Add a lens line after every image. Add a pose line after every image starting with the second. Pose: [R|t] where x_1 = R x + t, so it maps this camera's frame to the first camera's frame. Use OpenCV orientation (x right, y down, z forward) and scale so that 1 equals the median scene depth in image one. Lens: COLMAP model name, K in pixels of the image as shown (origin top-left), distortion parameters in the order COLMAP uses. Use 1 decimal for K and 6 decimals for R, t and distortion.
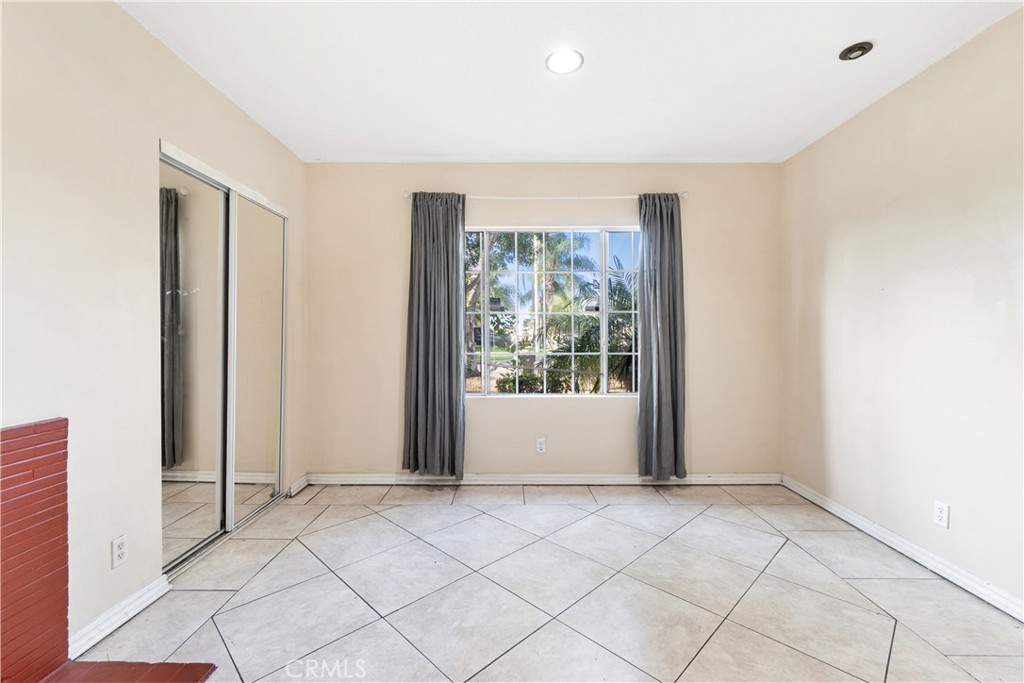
lens RADIAL K [[440.4, 0, 500.5], [0, 440.4, 337.1], [0, 0, 1]] dist [-0.001643, -0.000277]
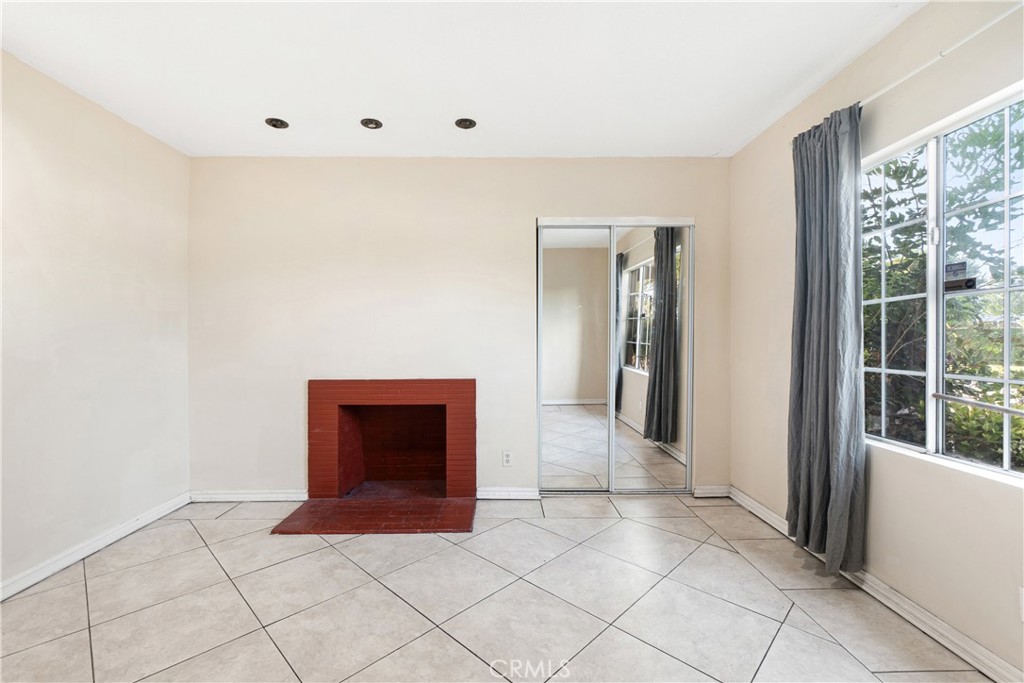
lens RADIAL K [[429.5, 0, 512.0], [0, 429.5, 341.5], [0, 0, 1]] dist [0.000268, 0.000207]
pose [[0.031583, -0.000943, -0.999501, 0.612653], [-0.005222, 0.999986, -0.001109, 0.004408], [0.999487, 0.005255, 0.031577, 0.651934]]
